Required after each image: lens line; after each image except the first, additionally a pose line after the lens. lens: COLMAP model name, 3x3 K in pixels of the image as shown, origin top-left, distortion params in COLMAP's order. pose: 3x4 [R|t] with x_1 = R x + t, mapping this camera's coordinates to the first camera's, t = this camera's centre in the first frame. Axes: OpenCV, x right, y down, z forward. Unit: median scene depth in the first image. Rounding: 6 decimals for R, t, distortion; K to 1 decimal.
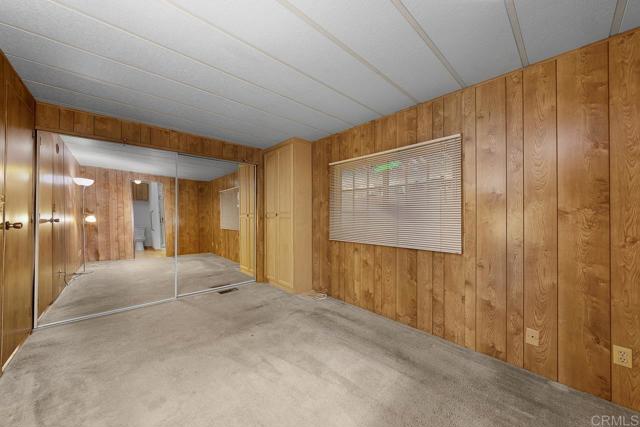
lens RADIAL K [[226.2, 0, 329.9], [0, 226.2, 202.9], [0, 0, 1]] dist [-0.010044, -0.000040]
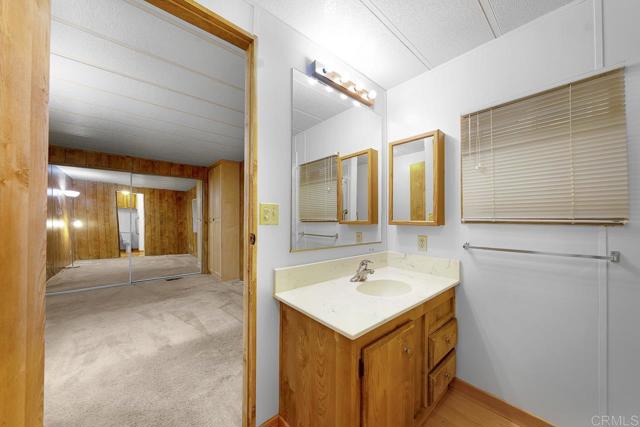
lens RADIAL K [[225.2, 0, 324.1], [0, 225.2, 209.1], [0, 0, 1]] dist [-0.005054, 0.000026]
pose [[0.999359, -0.003521, -0.035640, 0.534189], [0.003577, 0.999992, 0.001498, -0.008829], [0.035634, -0.001624, 0.999364, -0.292312]]
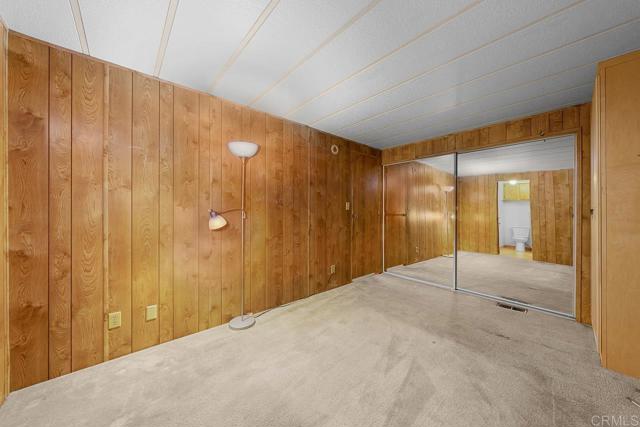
lens RADIAL K [[221.0, 0, 320.0], [0, 221.0, 213.5], [0, 0, 1]] dist [-0.006380, -0.000026]
pose [[-0.040509, 0.007229, -0.999153, 0.417921], [0.040006, 0.999184, 0.005608, 0.028818], [0.998378, -0.039745, -0.040765, 0.435405]]
